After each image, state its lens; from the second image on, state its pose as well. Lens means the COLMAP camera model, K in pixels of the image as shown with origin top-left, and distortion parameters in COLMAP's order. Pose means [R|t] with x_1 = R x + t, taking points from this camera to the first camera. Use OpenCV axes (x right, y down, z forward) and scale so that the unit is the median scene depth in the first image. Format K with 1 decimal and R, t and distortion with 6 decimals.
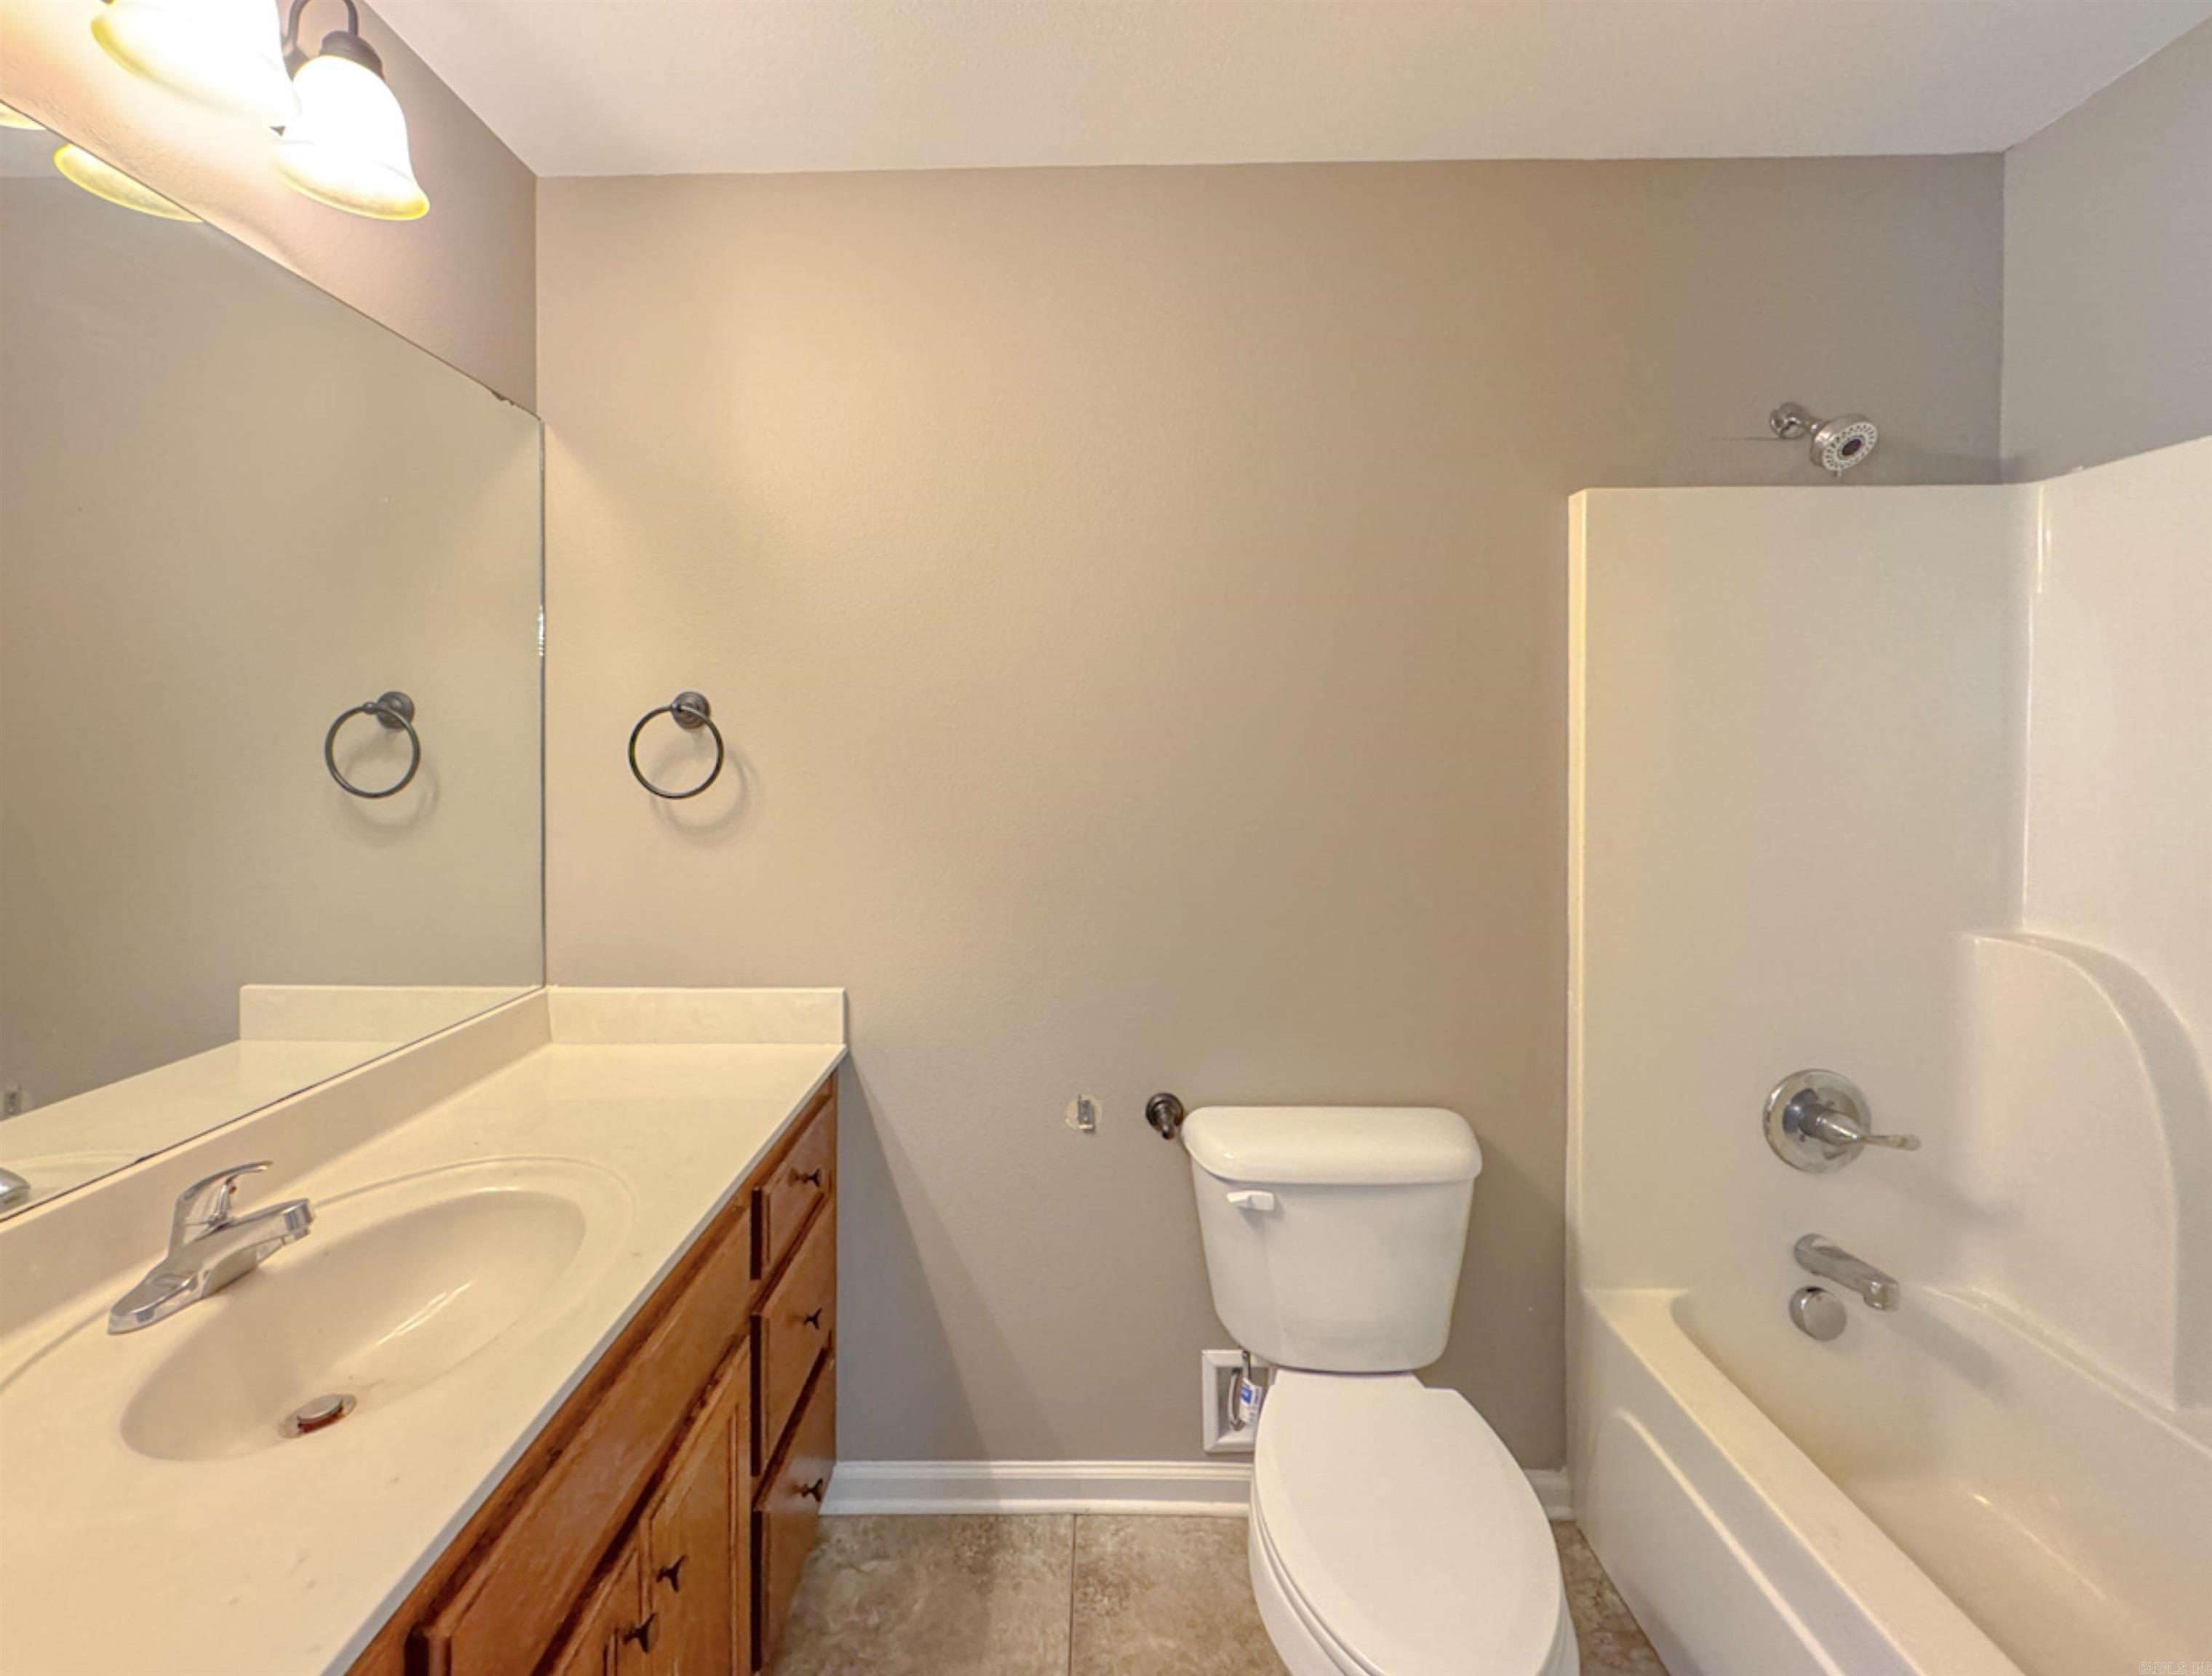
lens RADIAL K [[974.6, 0, 1106.0], [0, 974.6, 838.0], [0, 0, 1]] dist [0.003095, 0.000404]
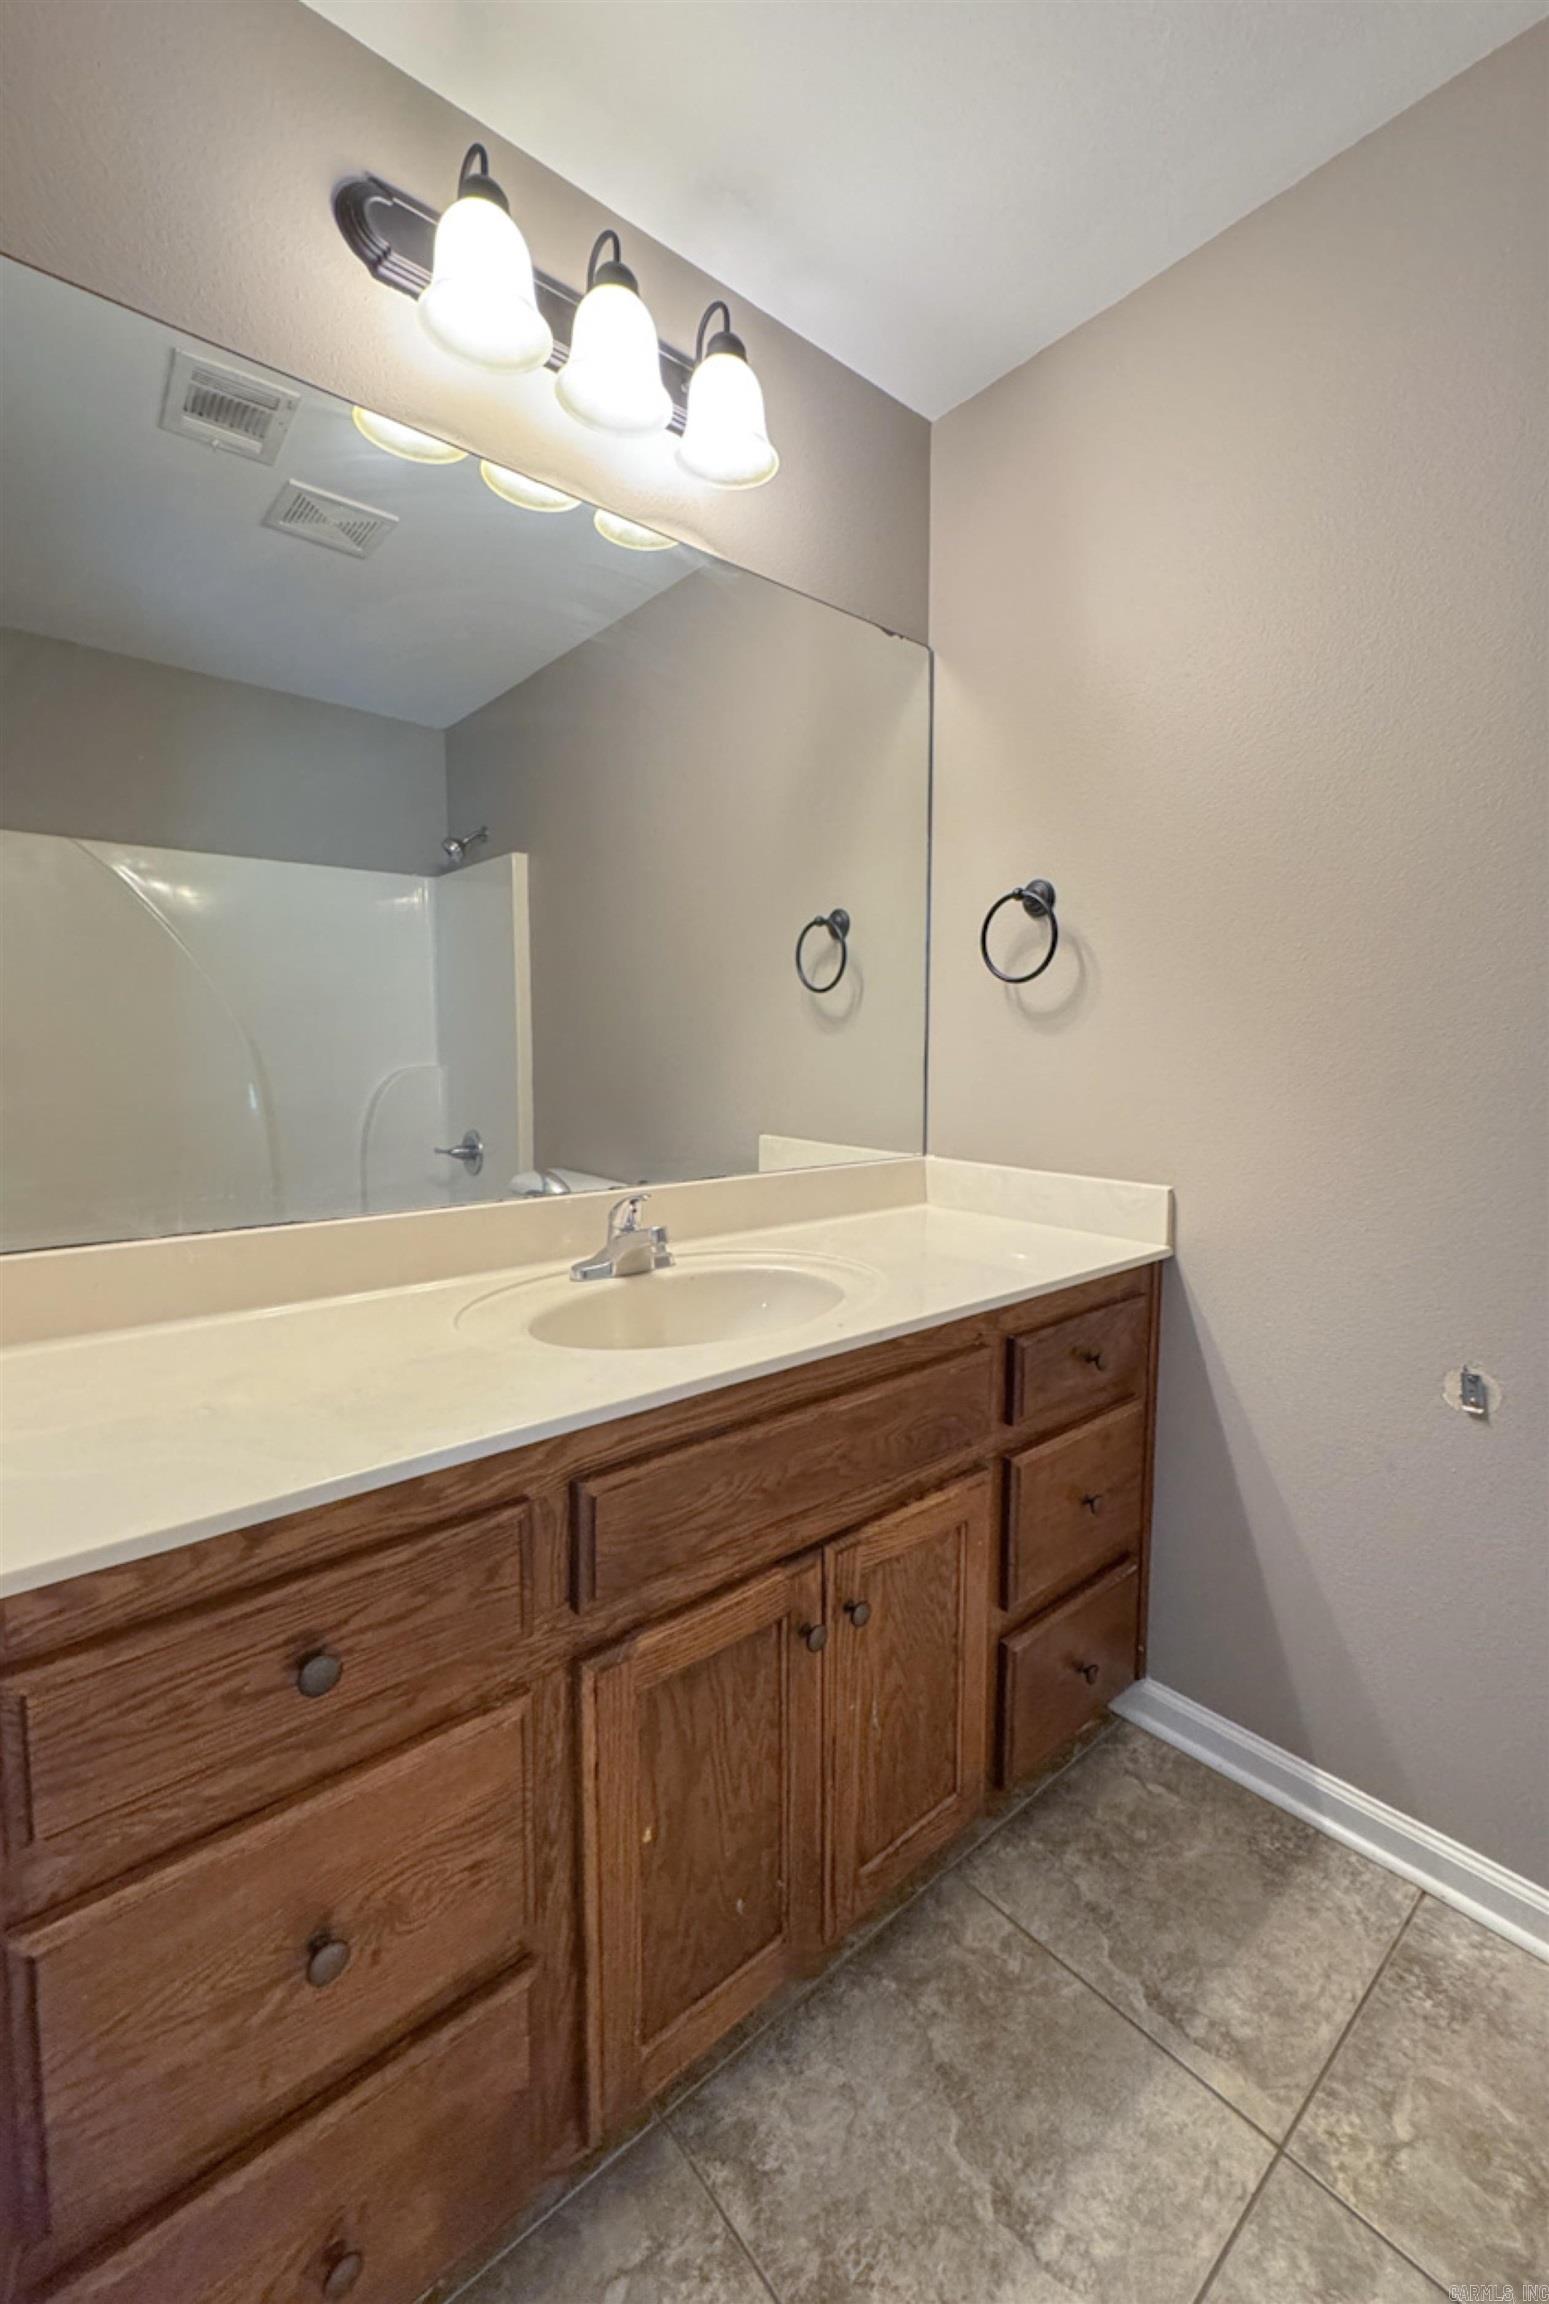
lens RADIAL K [[927.9, 0, 774.5], [0, 927.9, 1152.0], [0, 0, 1]] dist [0.000301, 0.000000]
pose [[0.663867, 0.094960, -0.741797, 0.138297], [-0.062410, 0.995480, 0.071581, 0.079102], [0.745242, -0.001225, 0.666793, 0.111760]]
